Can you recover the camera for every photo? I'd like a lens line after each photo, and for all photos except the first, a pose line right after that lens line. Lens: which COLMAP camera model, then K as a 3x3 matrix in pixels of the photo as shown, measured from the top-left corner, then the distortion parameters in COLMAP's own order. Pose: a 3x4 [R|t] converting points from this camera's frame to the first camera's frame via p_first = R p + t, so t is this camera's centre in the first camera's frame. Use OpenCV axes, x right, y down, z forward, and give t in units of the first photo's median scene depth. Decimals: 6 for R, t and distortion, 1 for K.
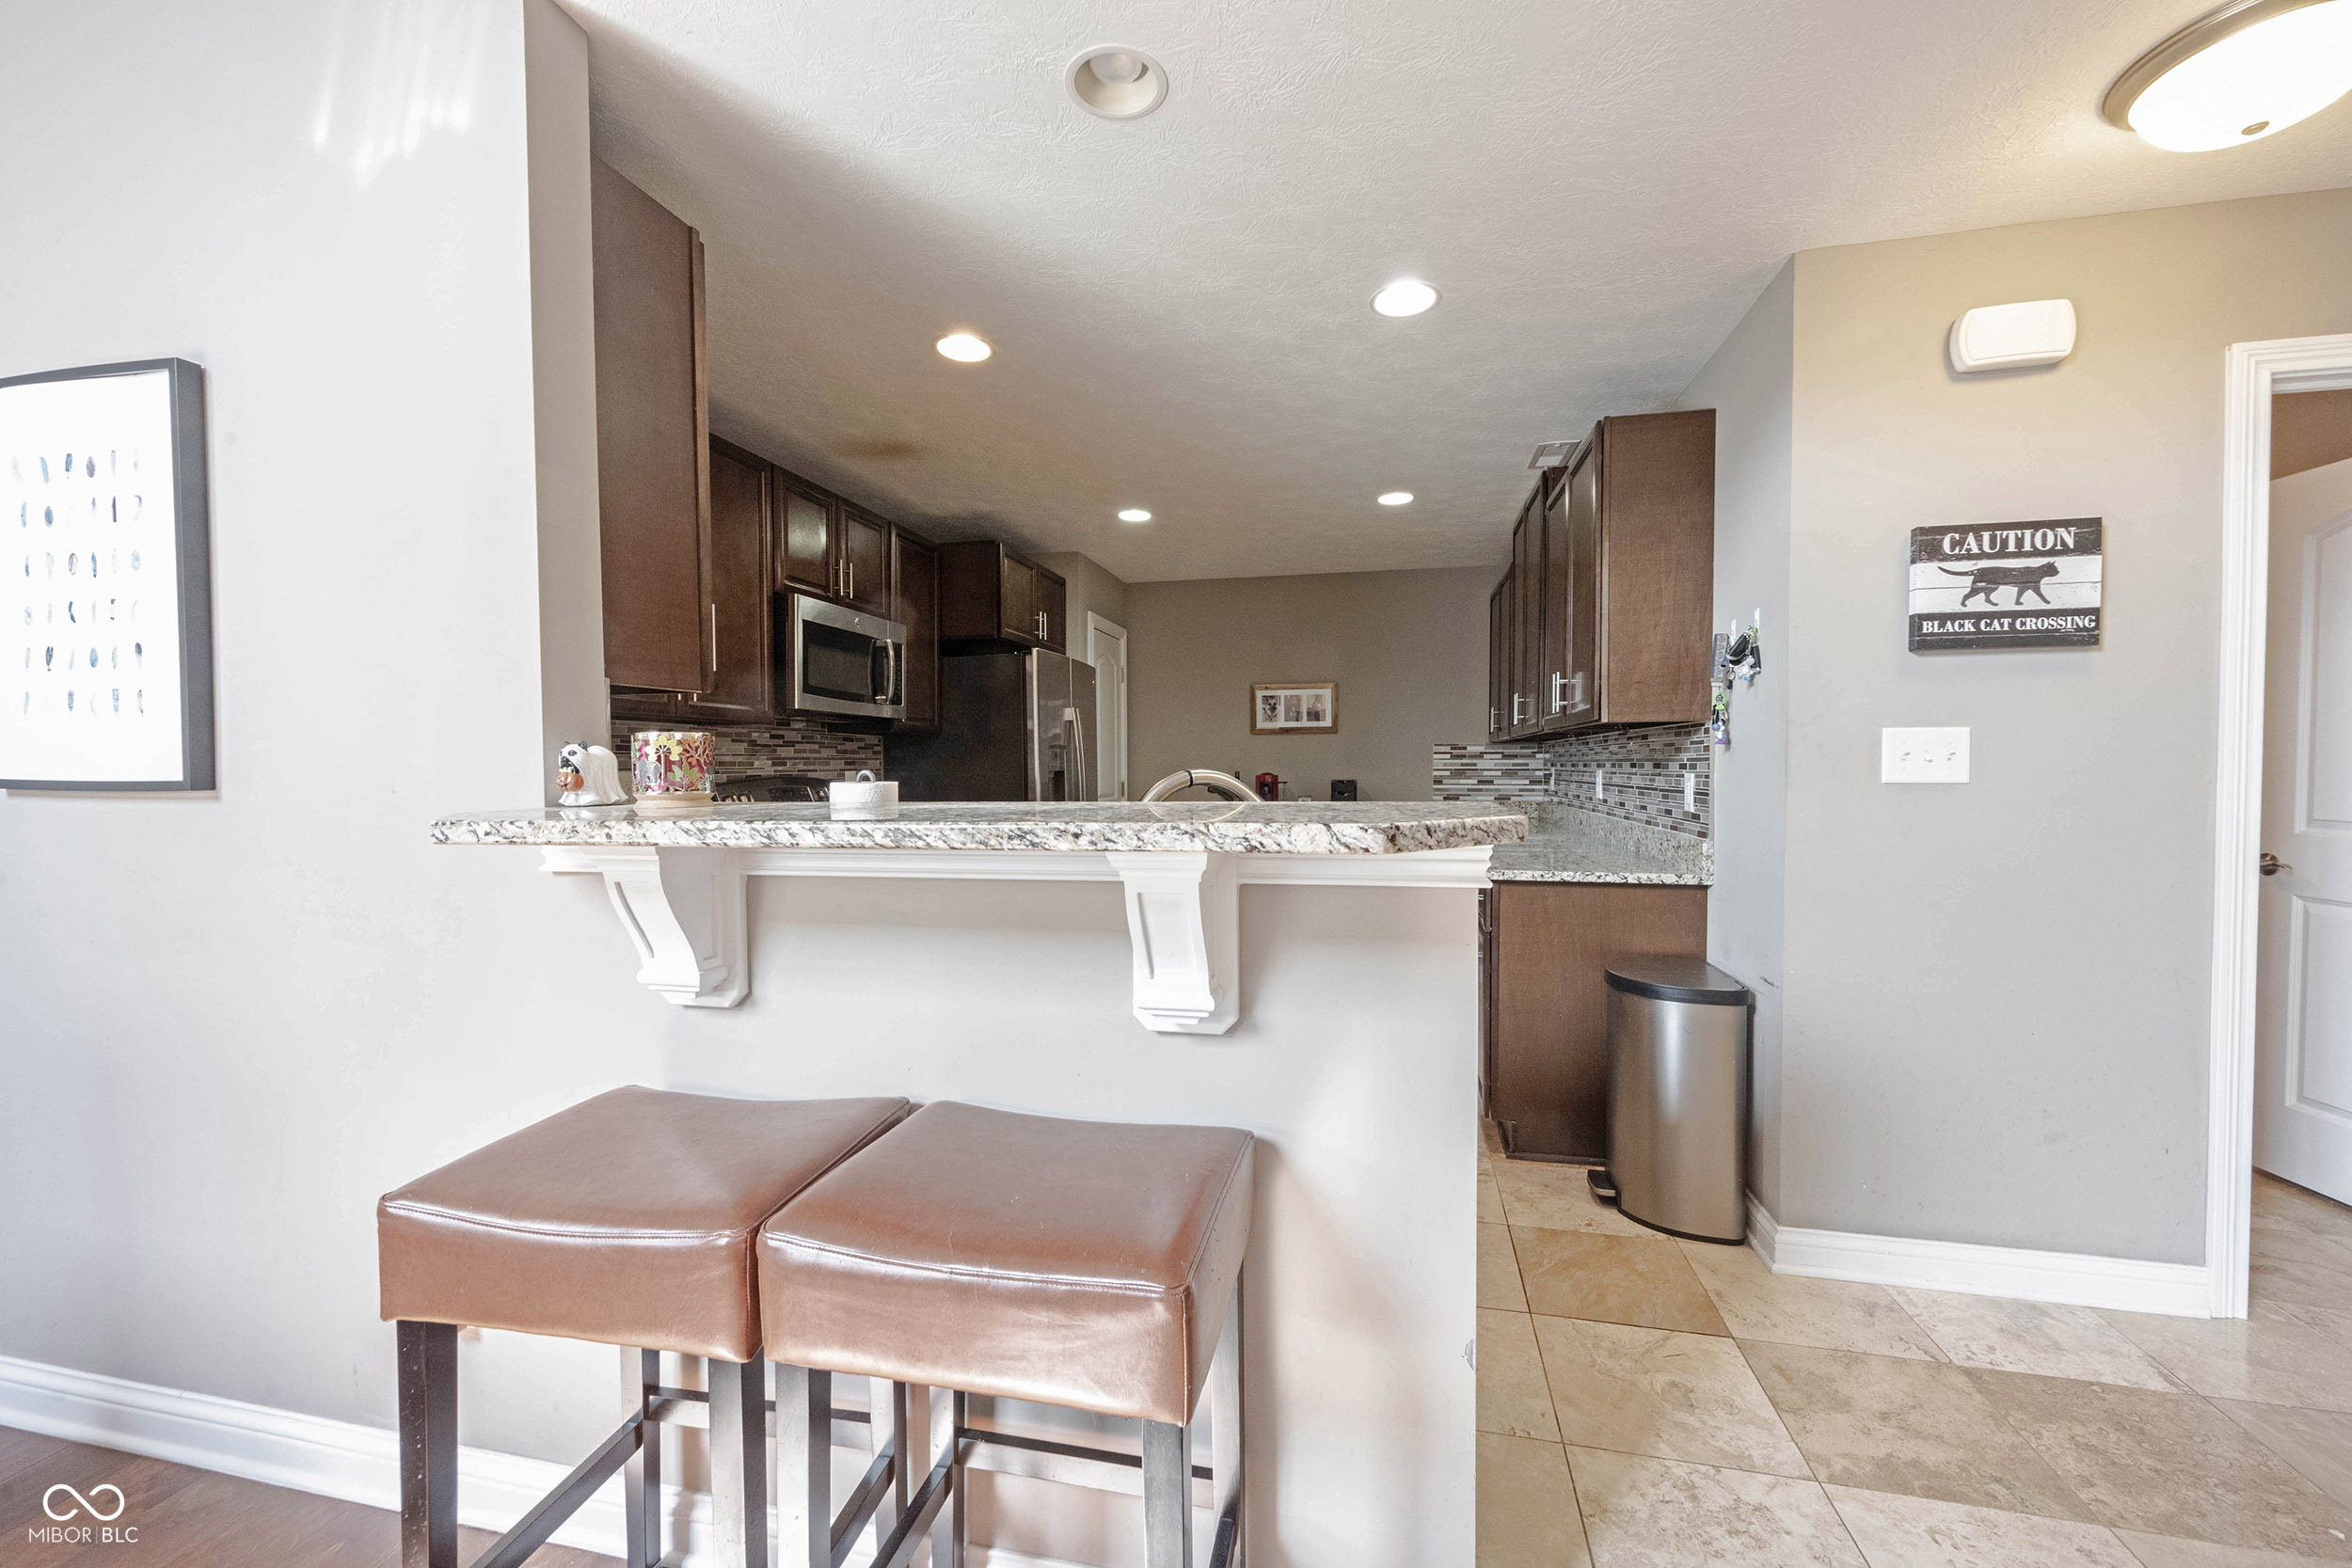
lens RADIAL K [[933.0, 0, 1176.0], [0, 933.0, 784.0], [0, 0, 1]] dist [-0.001702, -0.000035]
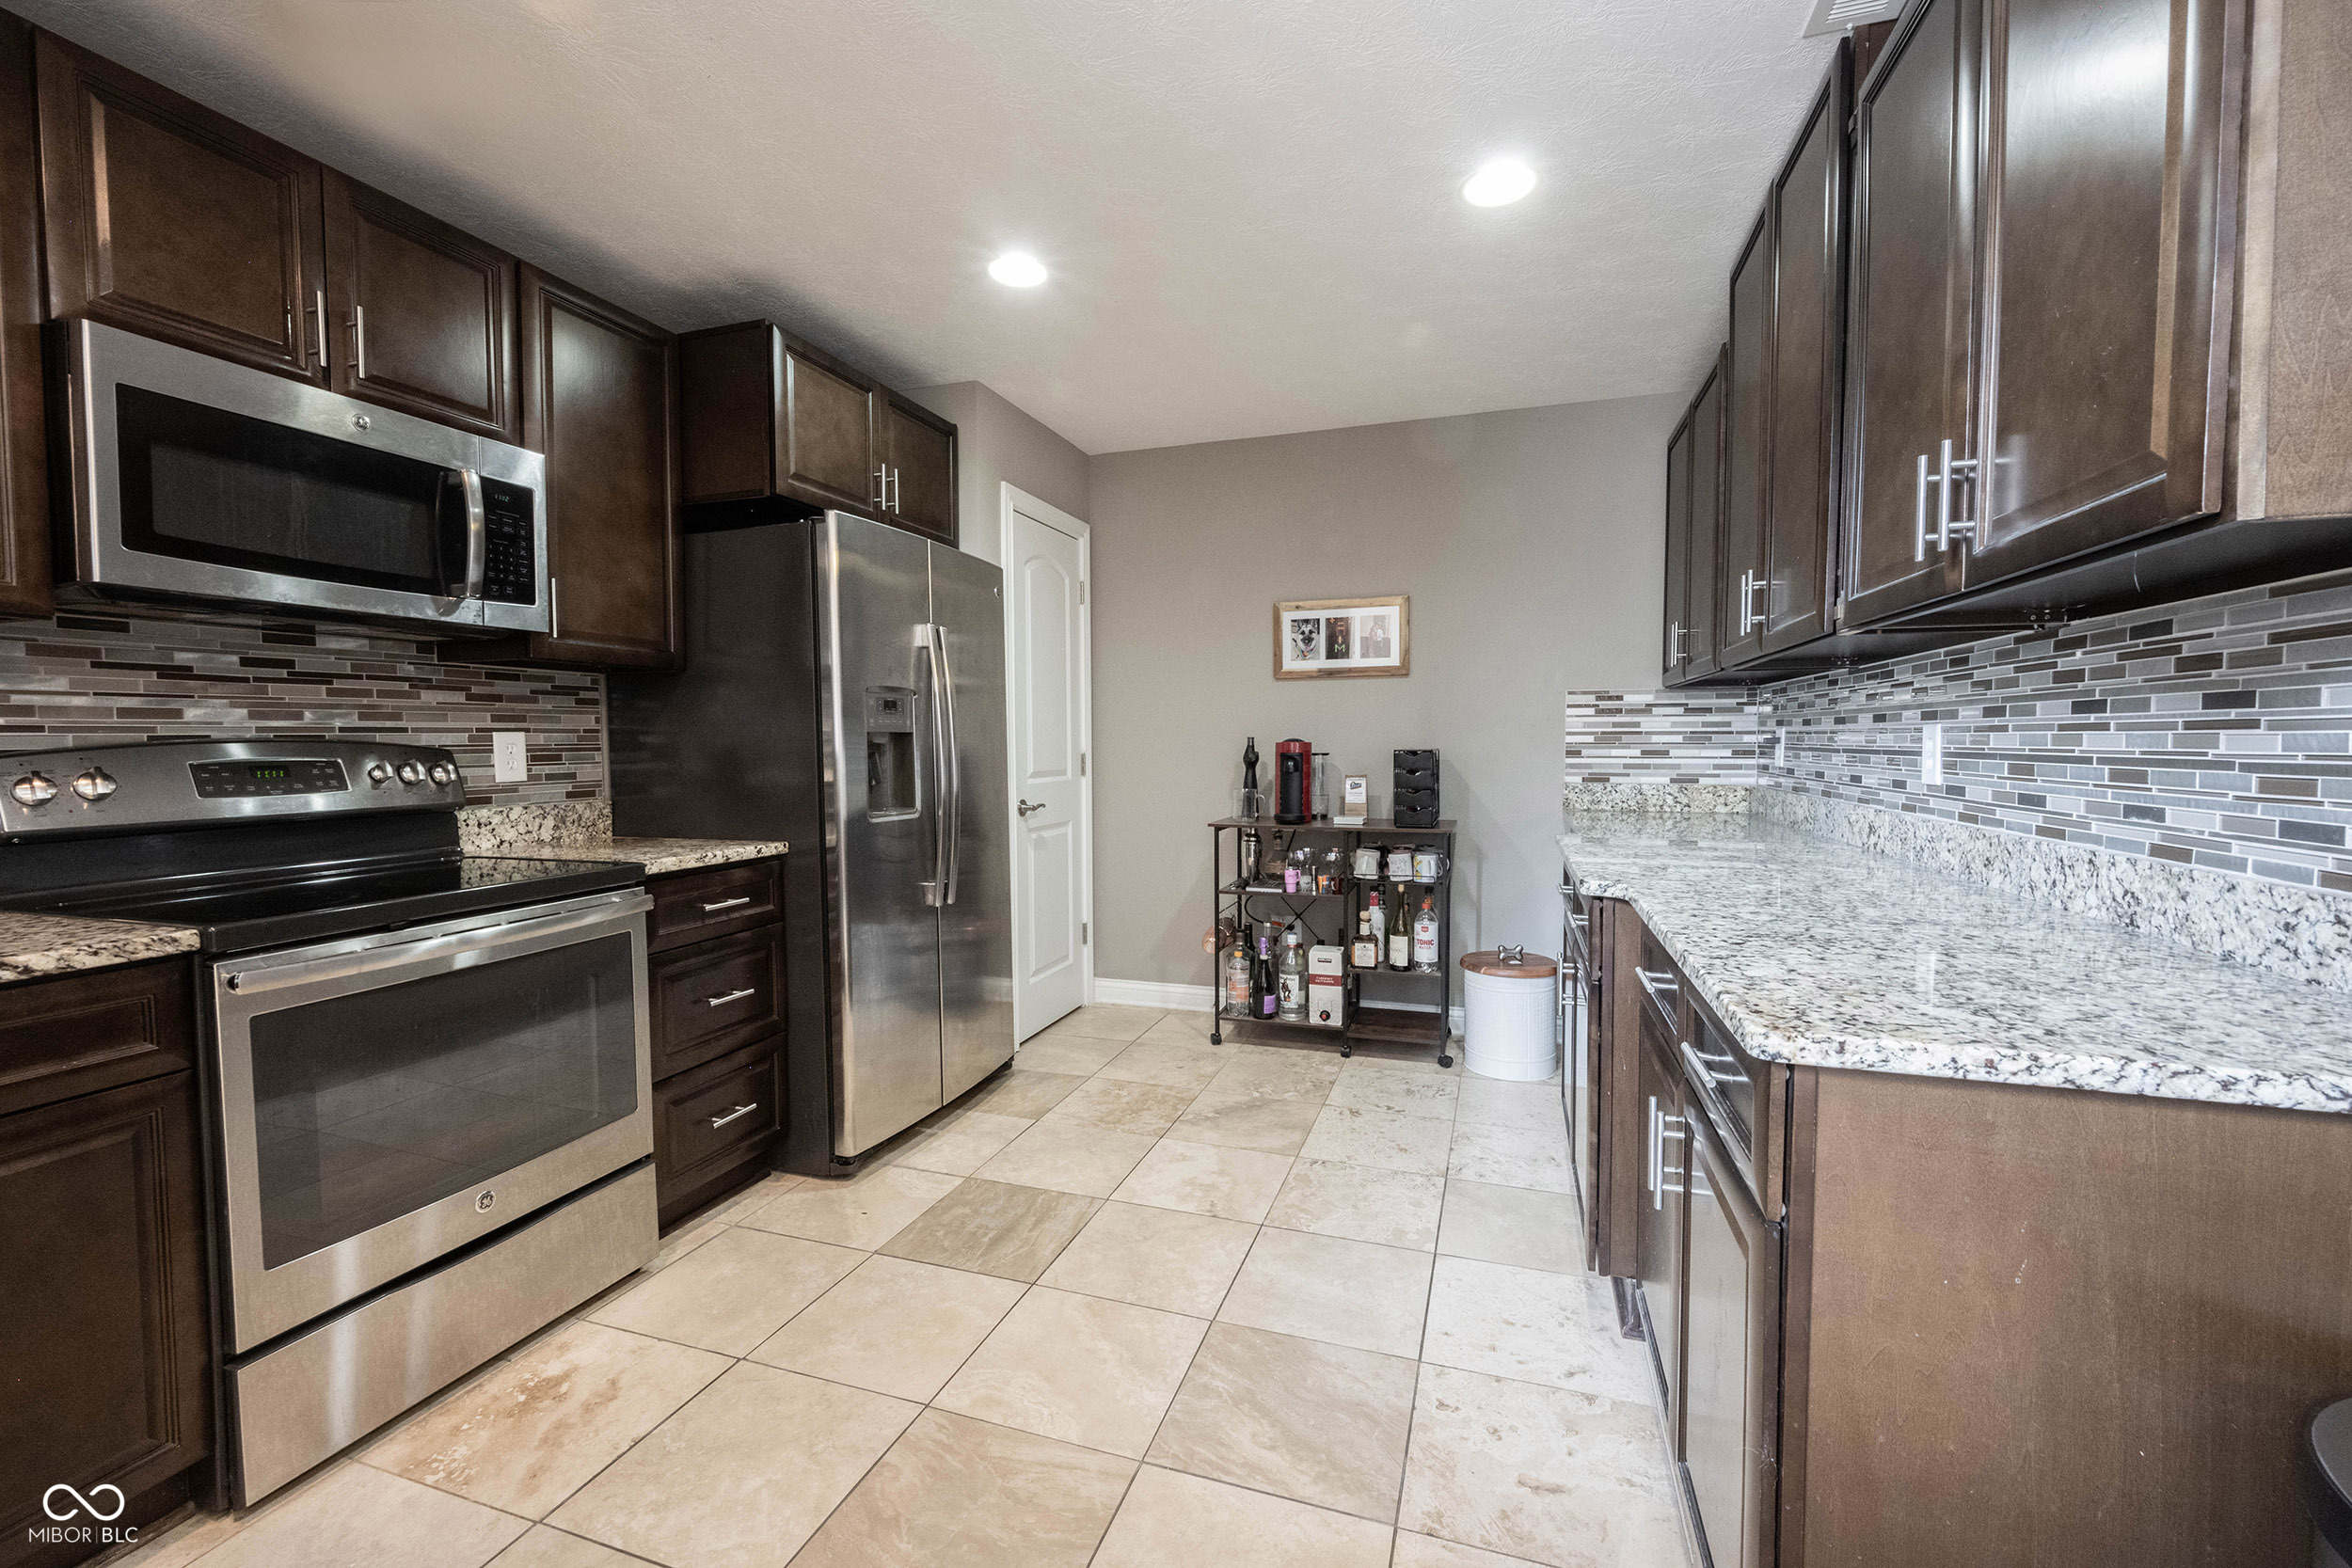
lens RADIAL K [[964.7, 0, 1180.6], [0, 964.7, 782.1], [0, 0, 1]] dist [-0.003248, -0.000370]
pose [[0.995031, 0.002481, -0.099533, 0.110105], [-0.000157, 0.999727, 0.023348, 0.002691], [0.099564, -0.023217, 0.994760, 0.435673]]
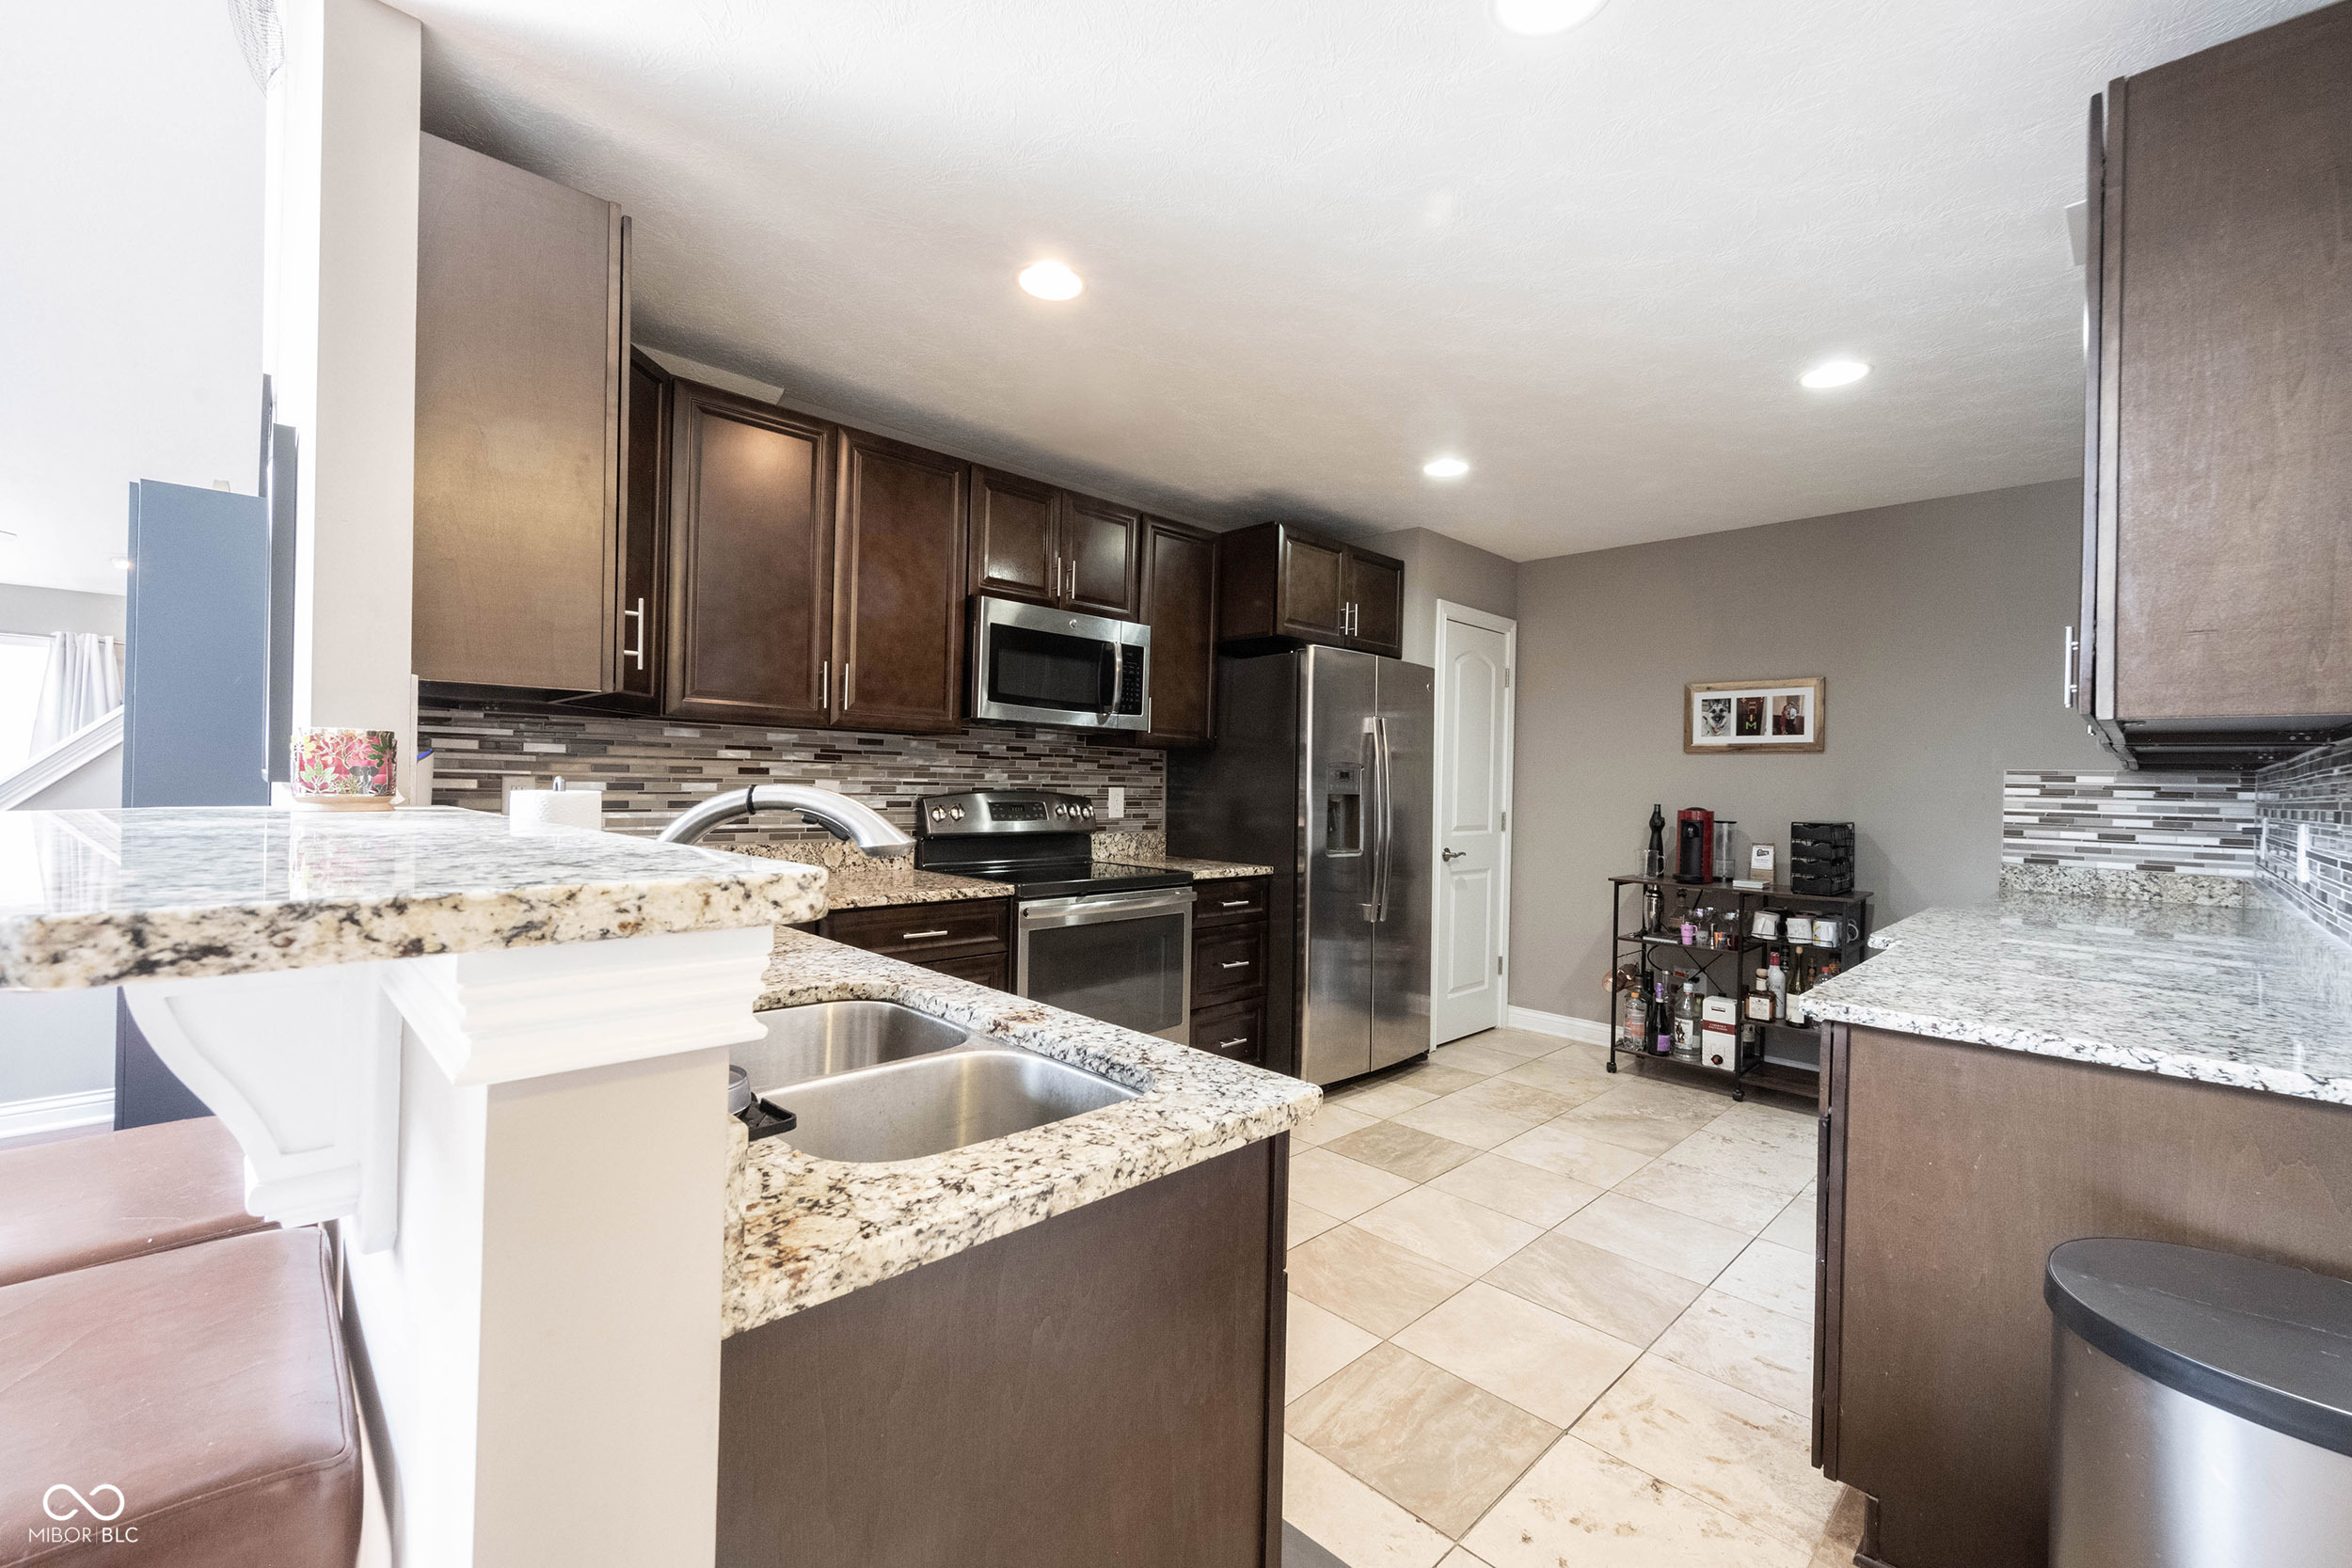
lens RADIAL K [[972.8, 0, 1168.5], [0, 972.8, 781.0], [0, 0, 1]] dist [-0.001812, -0.000089]
pose [[0.836547, 0.023102, -0.547408, 0.211458], [-0.038245, 0.999136, -0.016279, -0.006255], [0.546559, 0.034554, 0.836707, 0.210451]]
